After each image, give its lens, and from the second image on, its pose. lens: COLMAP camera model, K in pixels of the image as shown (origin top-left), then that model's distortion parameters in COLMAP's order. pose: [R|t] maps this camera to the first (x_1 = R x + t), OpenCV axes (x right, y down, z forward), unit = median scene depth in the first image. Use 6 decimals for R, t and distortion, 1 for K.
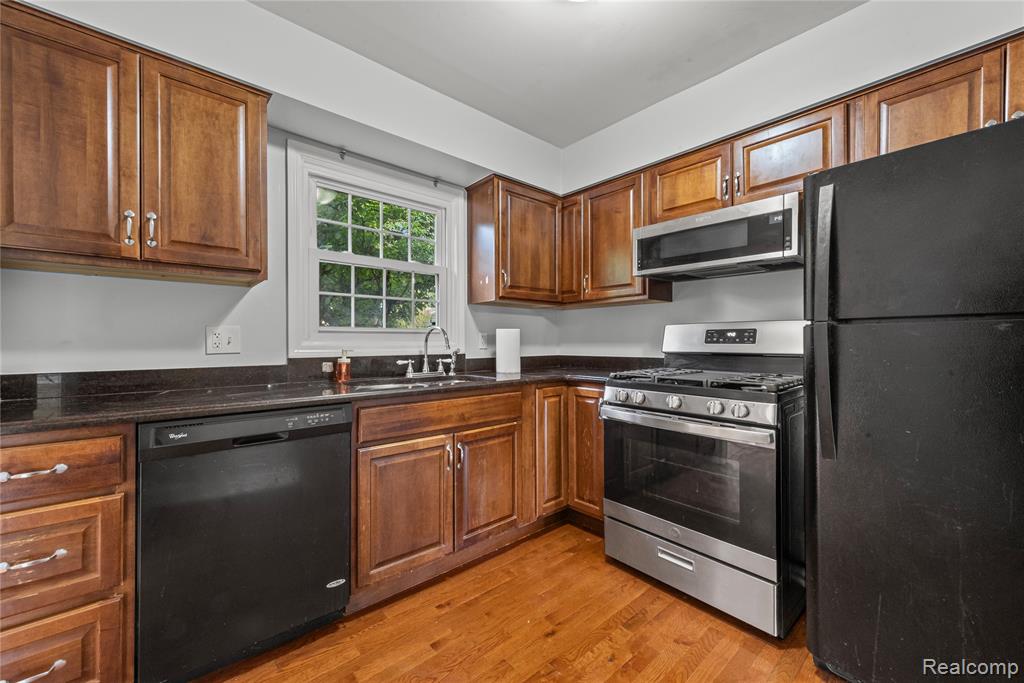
lens RADIAL K [[402.6, 0, 509.1], [0, 402.6, 342.9], [0, 0, 1]] dist [0.001189, -0.001512]
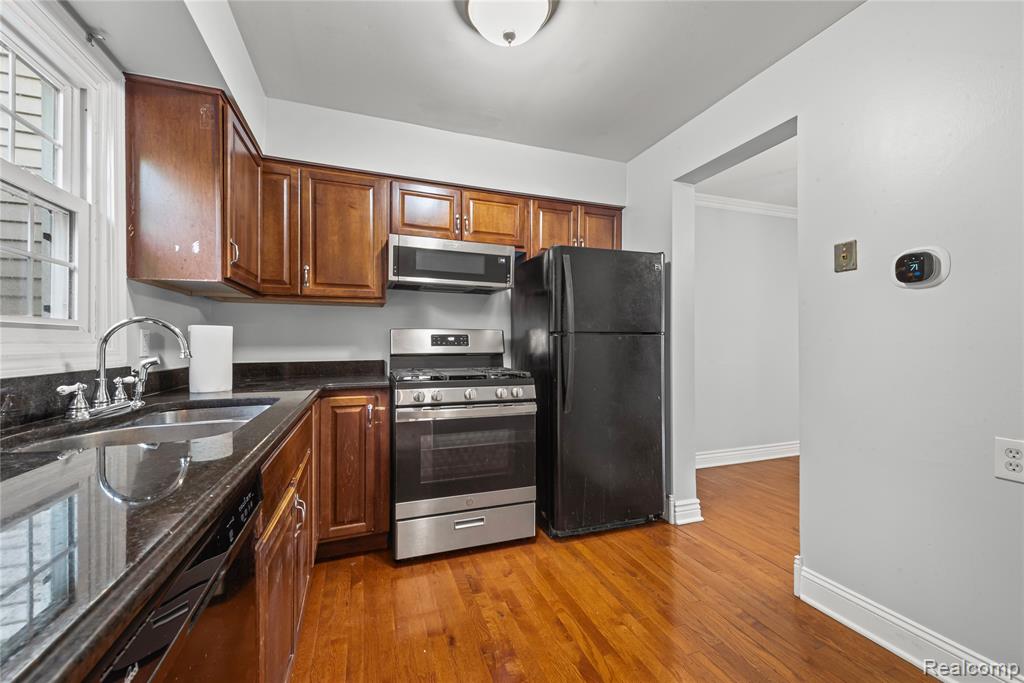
lens RADIAL K [[402.6, 0, 510.6], [0, 402.6, 342.5], [0, 0, 1]] dist [0.001189, -0.001512]
pose [[0.348176, 0.004043, 0.937421, -0.553459], [0.003277, 0.999979, -0.005530, -0.001524], [-0.937424, 0.004997, 0.348155, 0.369326]]
